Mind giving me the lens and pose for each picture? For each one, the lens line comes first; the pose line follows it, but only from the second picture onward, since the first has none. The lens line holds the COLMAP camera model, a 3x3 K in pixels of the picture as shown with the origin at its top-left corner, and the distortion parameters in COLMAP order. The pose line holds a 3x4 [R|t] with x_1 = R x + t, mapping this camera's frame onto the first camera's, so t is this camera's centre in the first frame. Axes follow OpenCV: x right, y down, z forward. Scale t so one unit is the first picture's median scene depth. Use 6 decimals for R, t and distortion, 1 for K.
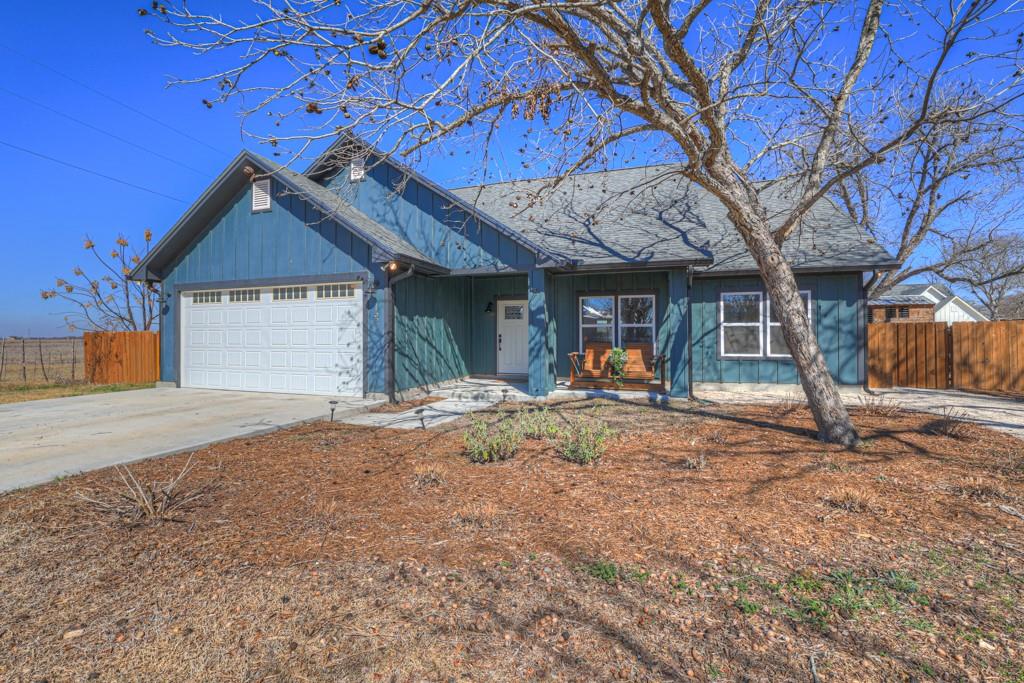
lens RADIAL K [[433.0, 0, 516.8], [0, 433.0, 333.0], [0, 0, 1]] dist [-0.008868, 0.001697]
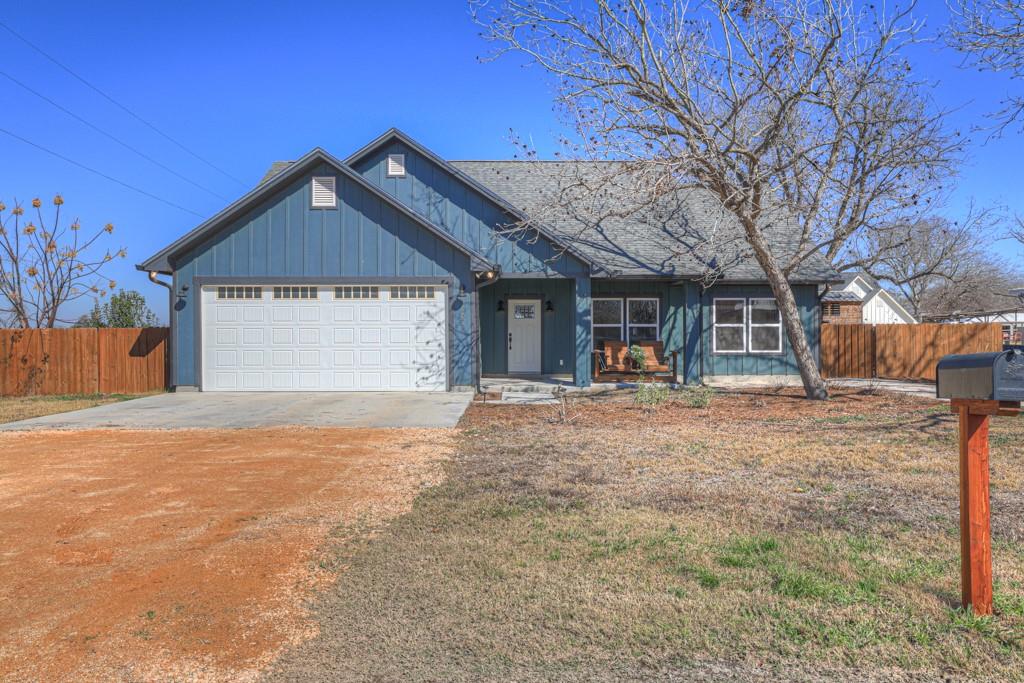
lens RADIAL K [[754.6, 0, 507.7], [0, 754.6, 336.0], [0, 0, 1]] dist [0.067921, 0.029368]
pose [[0.942626, 0.000361, 0.333850, -0.761015], [-0.003669, 0.999950, 0.009278, -0.007464], [-0.333830, -0.009971, 0.942581, -0.771412]]
